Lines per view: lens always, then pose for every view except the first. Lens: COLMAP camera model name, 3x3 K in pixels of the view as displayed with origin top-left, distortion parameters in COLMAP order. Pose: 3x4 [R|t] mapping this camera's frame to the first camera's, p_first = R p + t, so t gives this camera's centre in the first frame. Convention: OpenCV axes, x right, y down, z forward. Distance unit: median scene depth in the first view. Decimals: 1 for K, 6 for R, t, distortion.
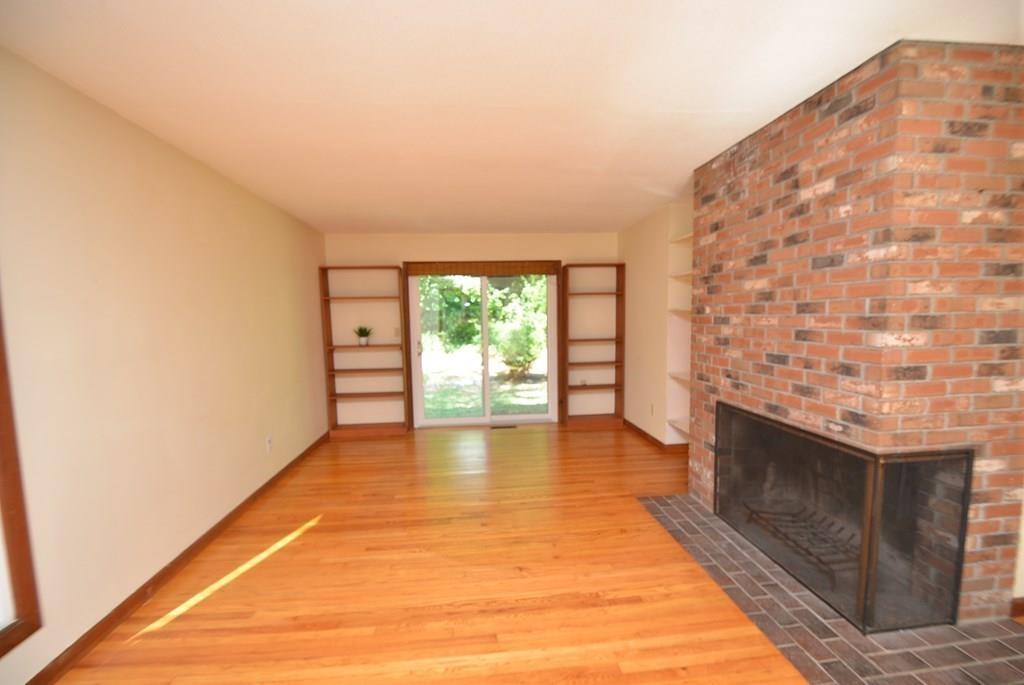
lens RADIAL K [[448.5, 0, 510.7], [0, 448.5, 359.5], [0, 0, 1]] dist [0.012196, -0.012773]
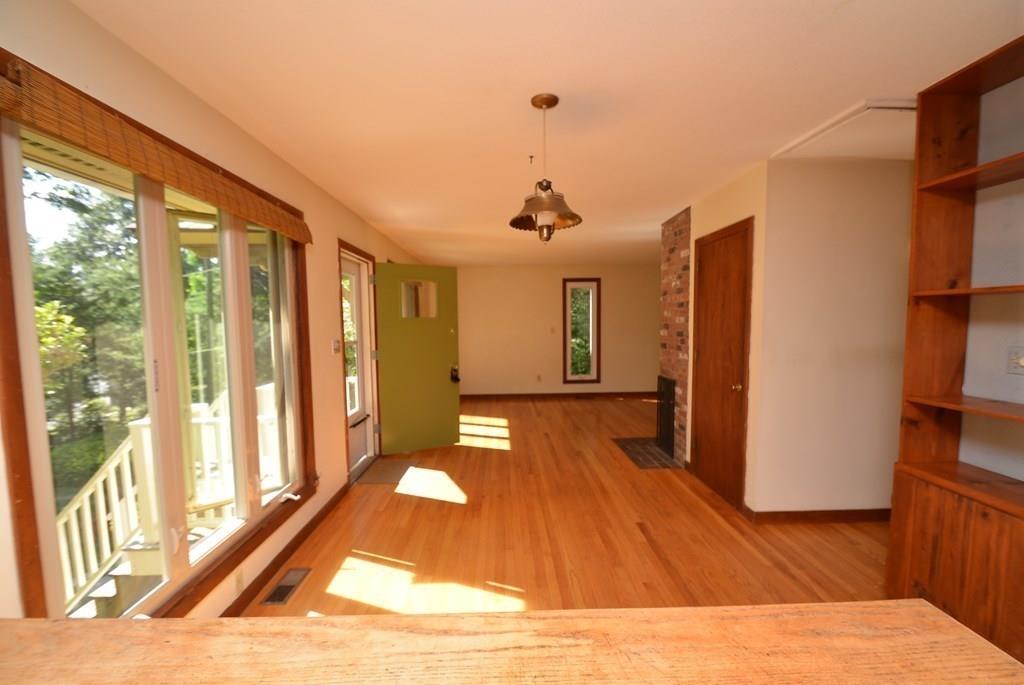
lens RADIAL K [[448.5, 0, 510.7], [0, 448.5, 359.5], [0, 0, 1]] dist [0.012196, -0.012773]
pose [[-0.068034, 0.108475, -0.991768, 2.895496], [-0.084272, 0.989894, 0.114051, -0.092307], [0.994117, 0.091338, -0.058205, 0.230583]]
